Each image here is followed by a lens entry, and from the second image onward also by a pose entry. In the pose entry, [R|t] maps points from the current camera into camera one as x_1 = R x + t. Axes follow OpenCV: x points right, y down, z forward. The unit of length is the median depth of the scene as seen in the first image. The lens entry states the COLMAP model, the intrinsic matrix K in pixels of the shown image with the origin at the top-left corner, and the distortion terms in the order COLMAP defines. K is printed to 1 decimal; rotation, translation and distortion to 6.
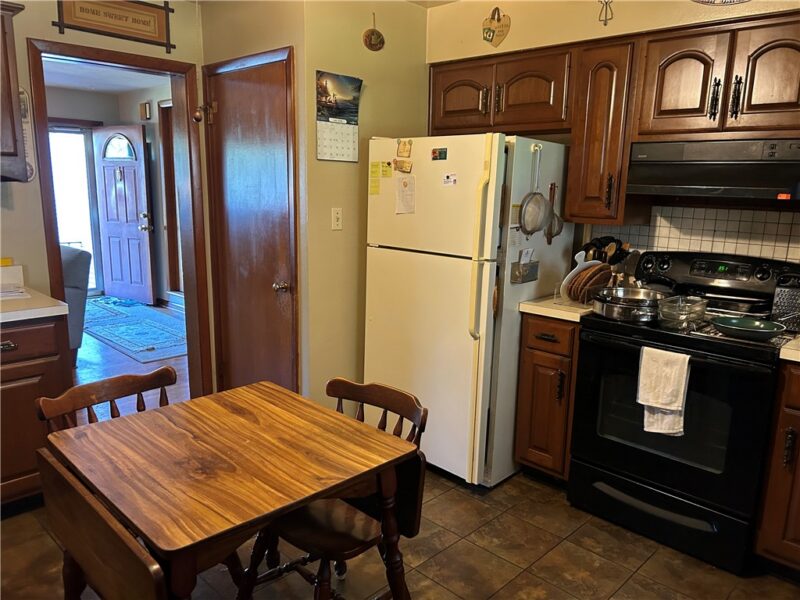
lens RADIAL K [[605.1, 0, 404.0], [0, 605.1, 300.9], [0, 0, 1]] dist [0.064174, -0.090194]
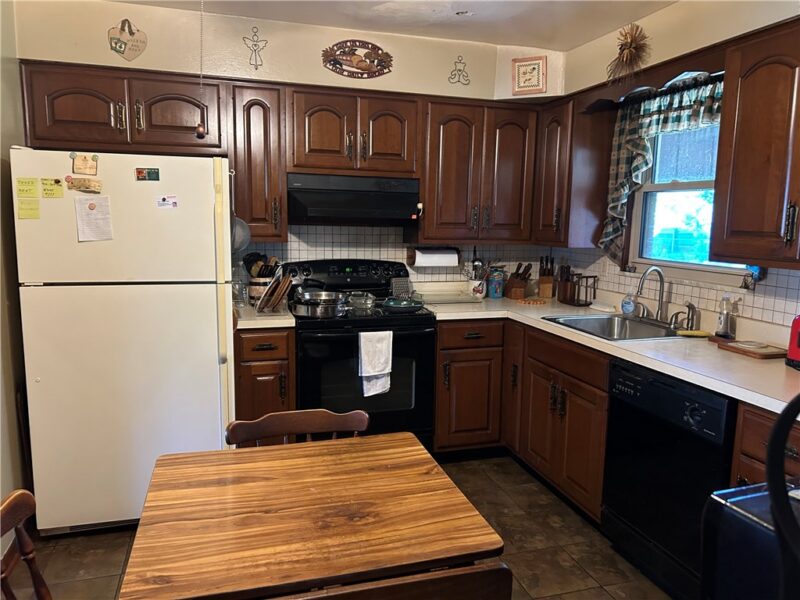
lens RADIAL K [[605.1, 0, 404.0], [0, 605.1, 300.9], [0, 0, 1]] dist [0.064174, -0.090194]
pose [[0.479551, -0.138312, 0.866545, -0.600811], [0.159198, 0.984826, 0.069090, -0.059209], [-0.862953, 0.104820, 0.494293, 0.245703]]
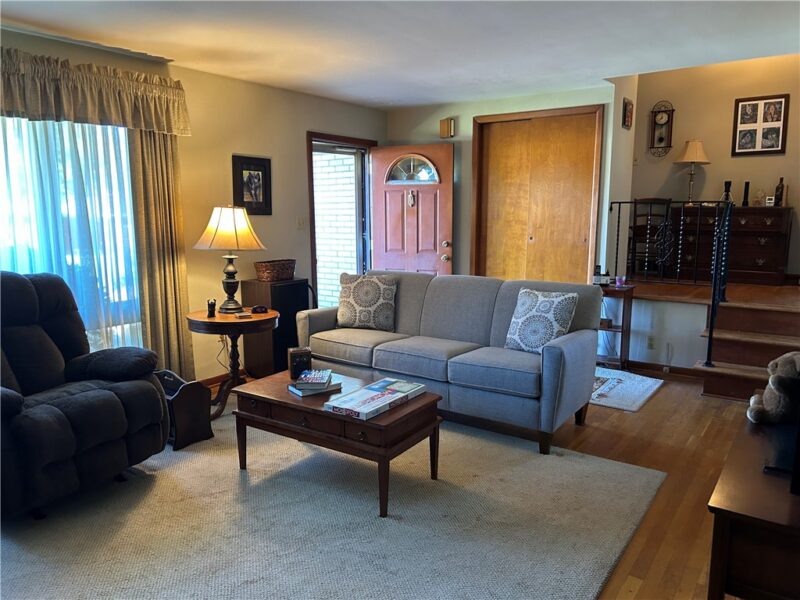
lens RADIAL K [[598.7, 0, 416.6], [0, 598.7, 301.7], [0, 0, 1]] dist [0.069593, -0.078801]
pose [[0.981150, -0.062030, 0.183020, -1.581310], [0.067489, 0.997437, -0.023746, -0.093536], [-0.181078, 0.035651, 0.982822, 0.364696]]
